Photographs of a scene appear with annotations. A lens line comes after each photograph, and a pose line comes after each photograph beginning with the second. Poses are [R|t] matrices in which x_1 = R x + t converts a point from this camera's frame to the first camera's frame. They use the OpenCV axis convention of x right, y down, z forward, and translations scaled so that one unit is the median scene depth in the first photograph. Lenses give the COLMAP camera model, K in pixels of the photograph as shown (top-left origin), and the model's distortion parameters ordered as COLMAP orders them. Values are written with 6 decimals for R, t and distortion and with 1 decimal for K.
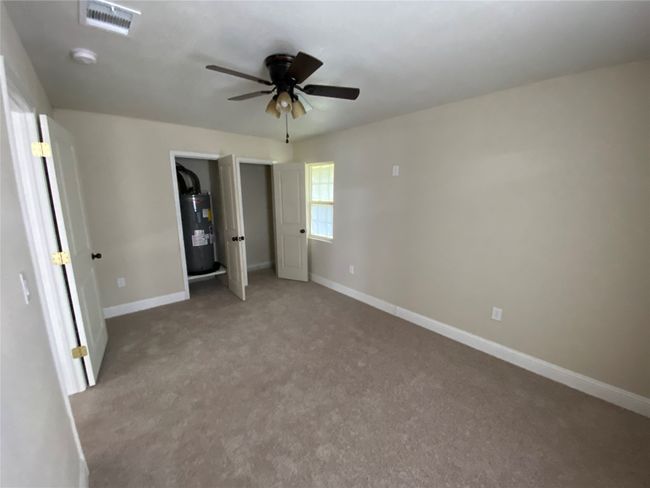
lens RADIAL K [[271.9, 0, 325.0], [0, 271.9, 244.0], [0, 0, 1]] dist [-0.001802, -0.000845]
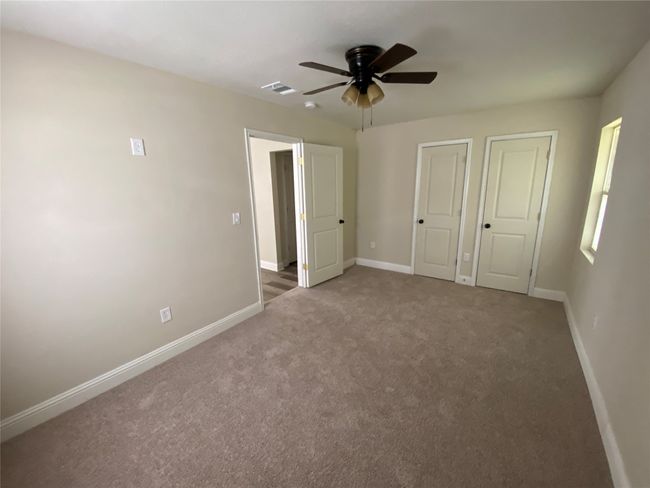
lens RADIAL K [[271.9, 0, 325.0], [0, 271.9, 244.0], [0, 0, 1]] dist [-0.001802, -0.000845]
pose [[0.224914, 0.209438, -0.951603, 0.831234], [-0.173254, 0.969660, 0.172463, -0.096351], [0.958852, 0.126079, 0.254376, 0.587353]]
